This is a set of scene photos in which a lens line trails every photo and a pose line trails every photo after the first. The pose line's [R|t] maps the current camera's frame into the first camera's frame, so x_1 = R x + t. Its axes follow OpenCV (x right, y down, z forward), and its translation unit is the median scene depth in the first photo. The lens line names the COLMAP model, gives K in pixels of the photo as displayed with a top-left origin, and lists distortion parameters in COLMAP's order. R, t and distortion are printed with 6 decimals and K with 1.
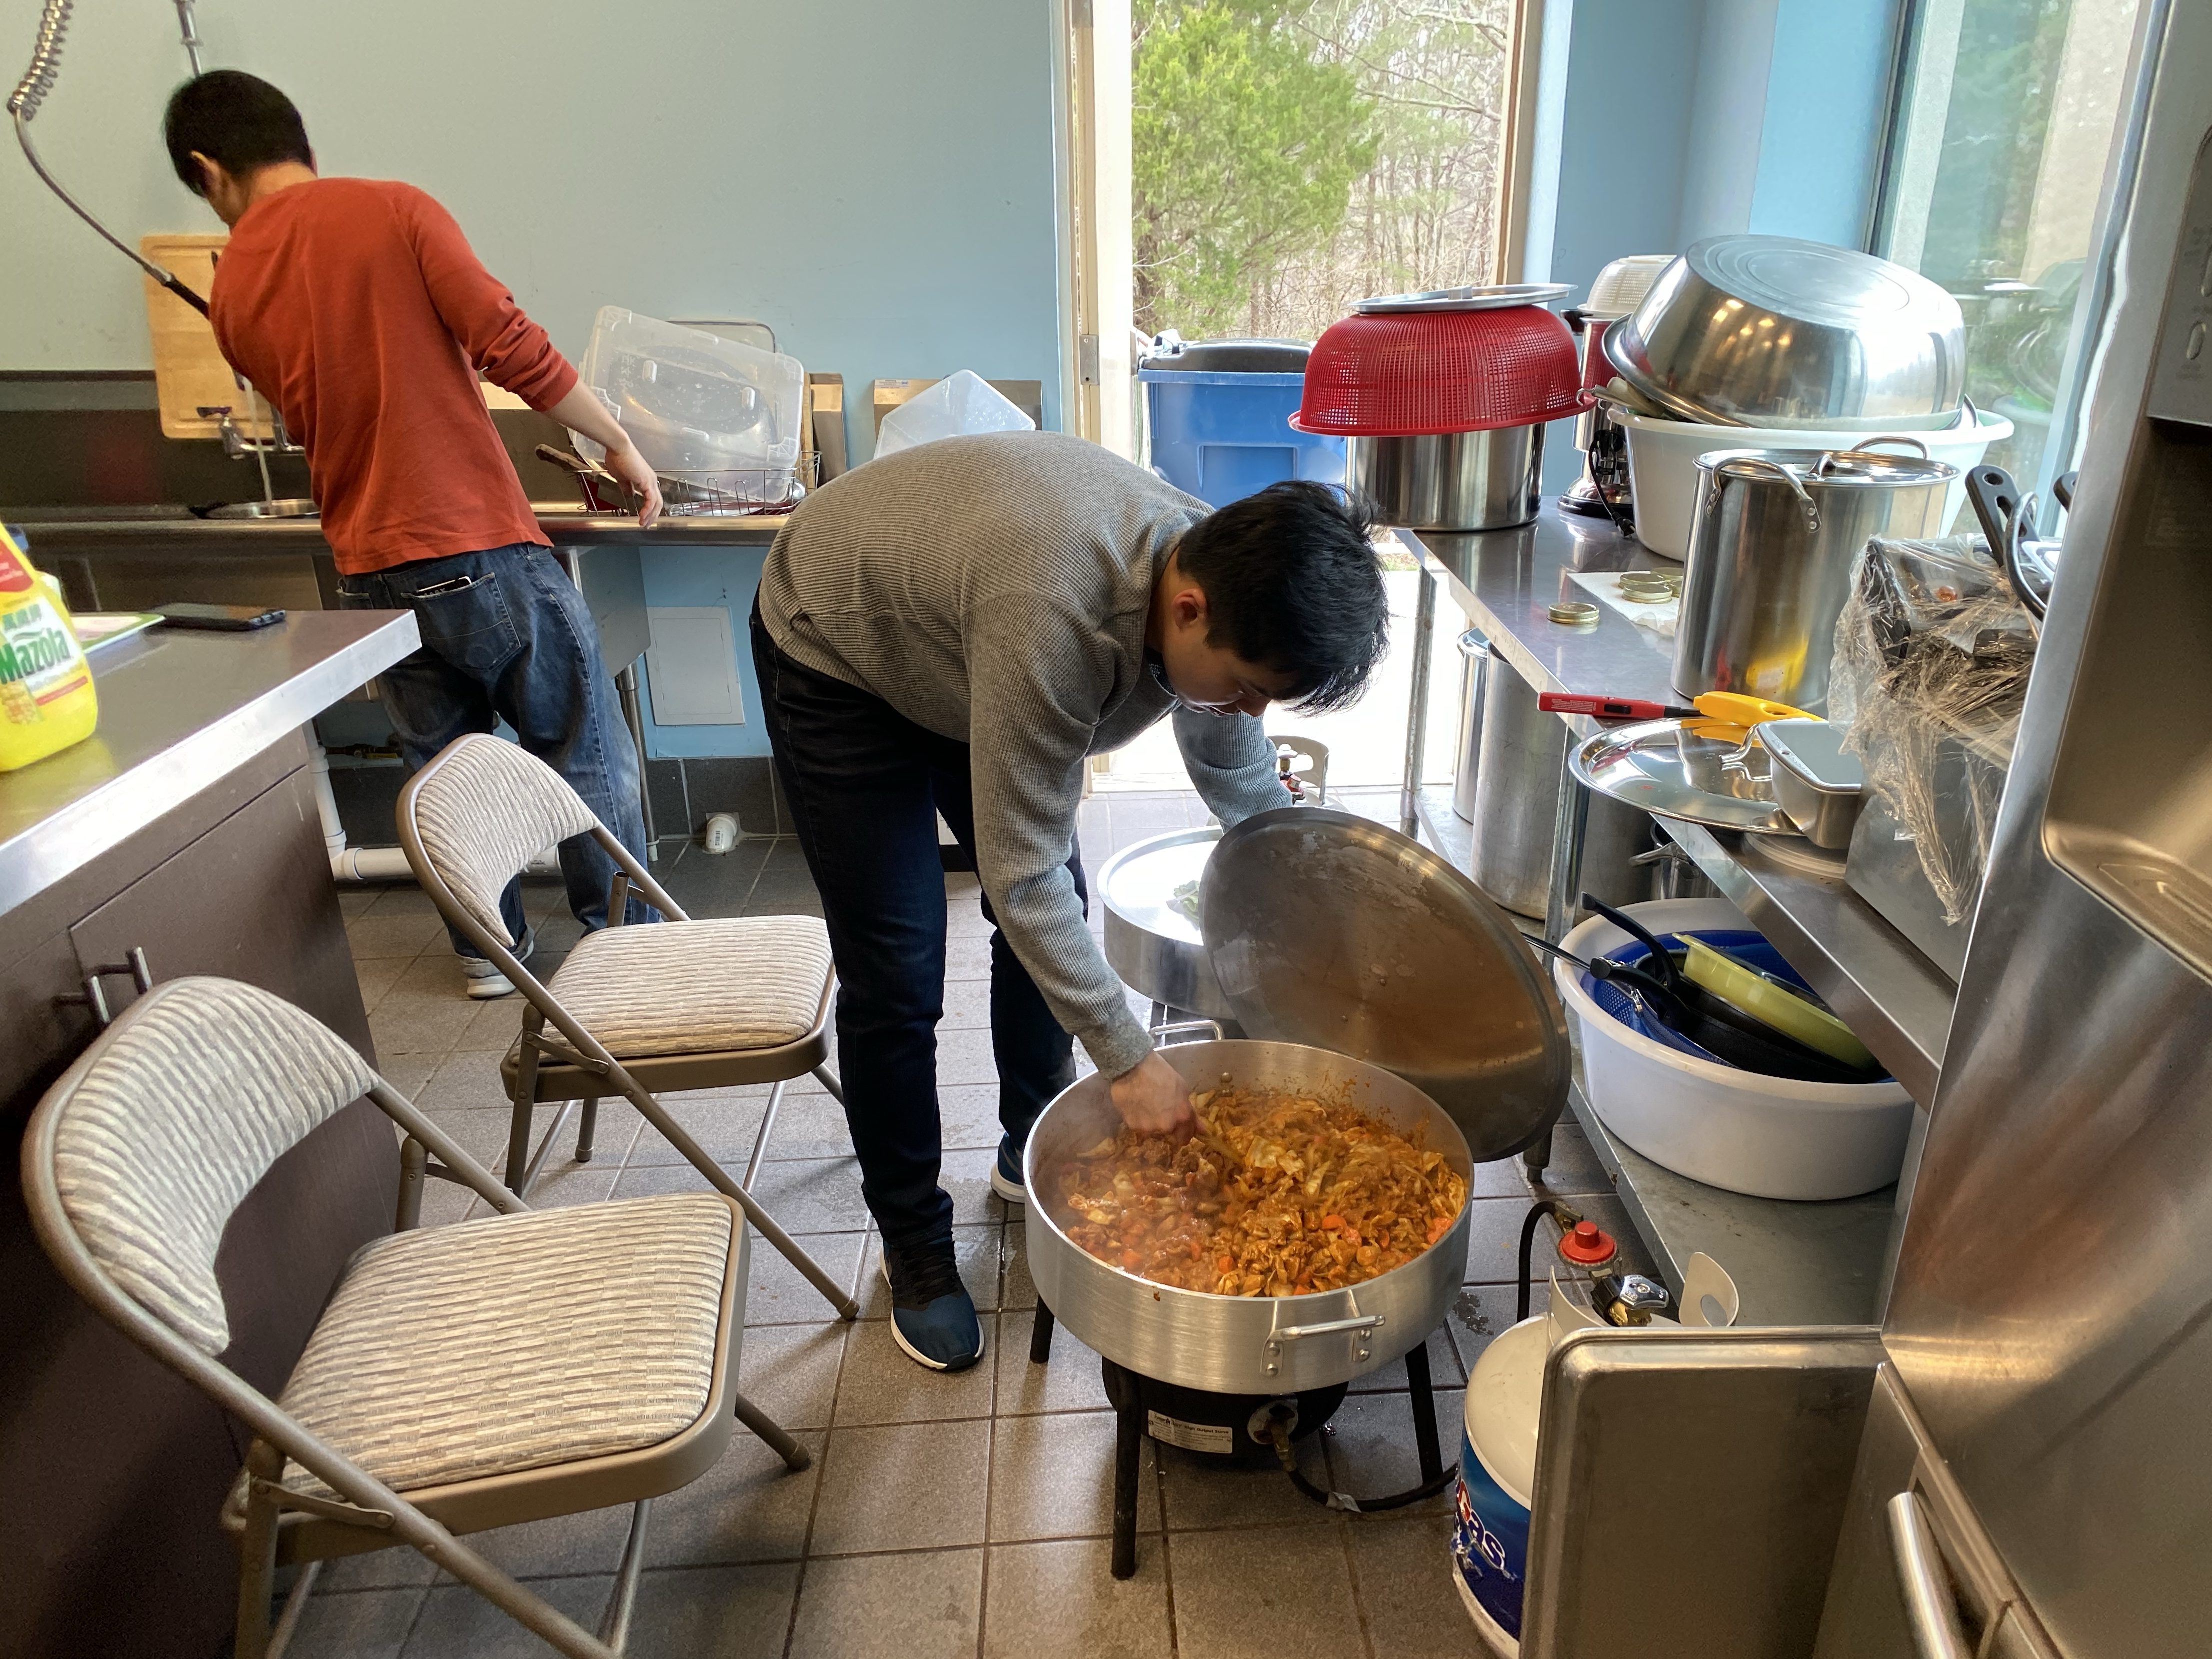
lens RADIAL K [[1672.1, 0, 1171.8], [0, 1672.1, 874.5], [0, 0, 1]] dist [0.152776, -0.342932]
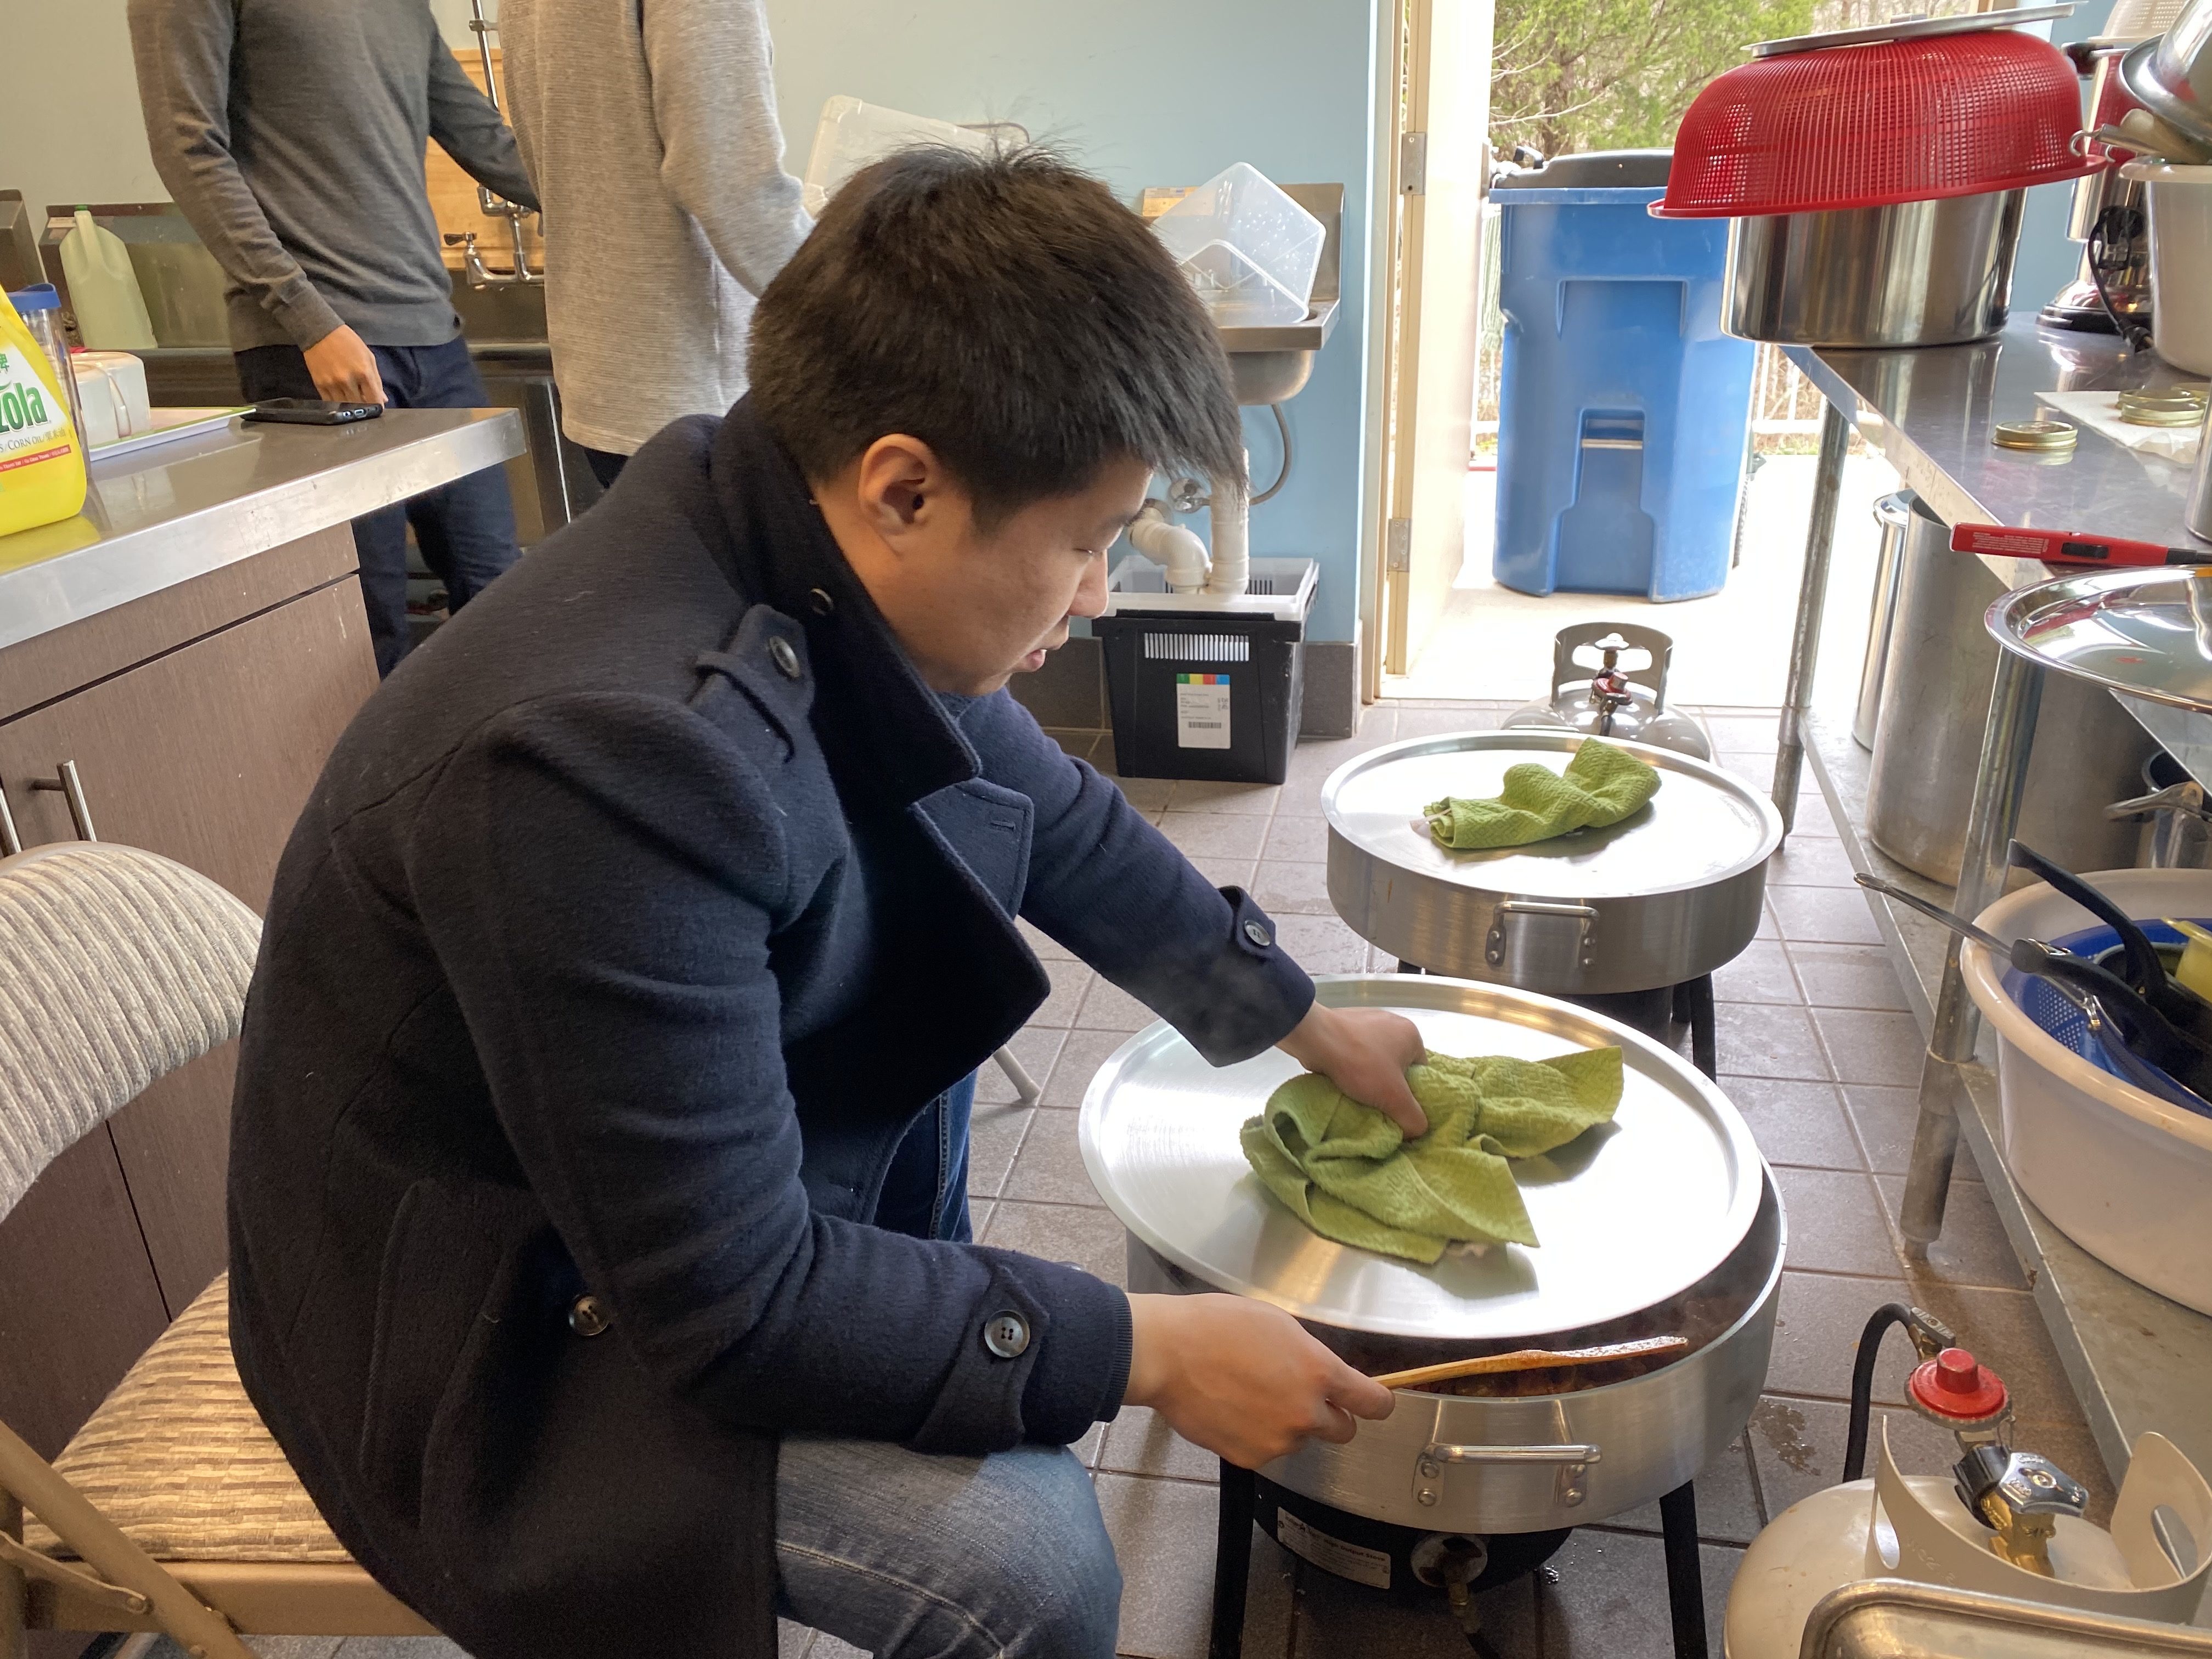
lens RADIAL K [[1710.1, 0, 1106.0], [0, 1710.1, 829.5], [0, 0, 1]] dist [0.026353, -0.012937]
pose [[0.958189, 0.071520, -0.277054, 0.079304], [-0.071831, 0.997376, 0.009043, 0.022666], [0.276974, 0.011236, 0.960812, 0.223376]]
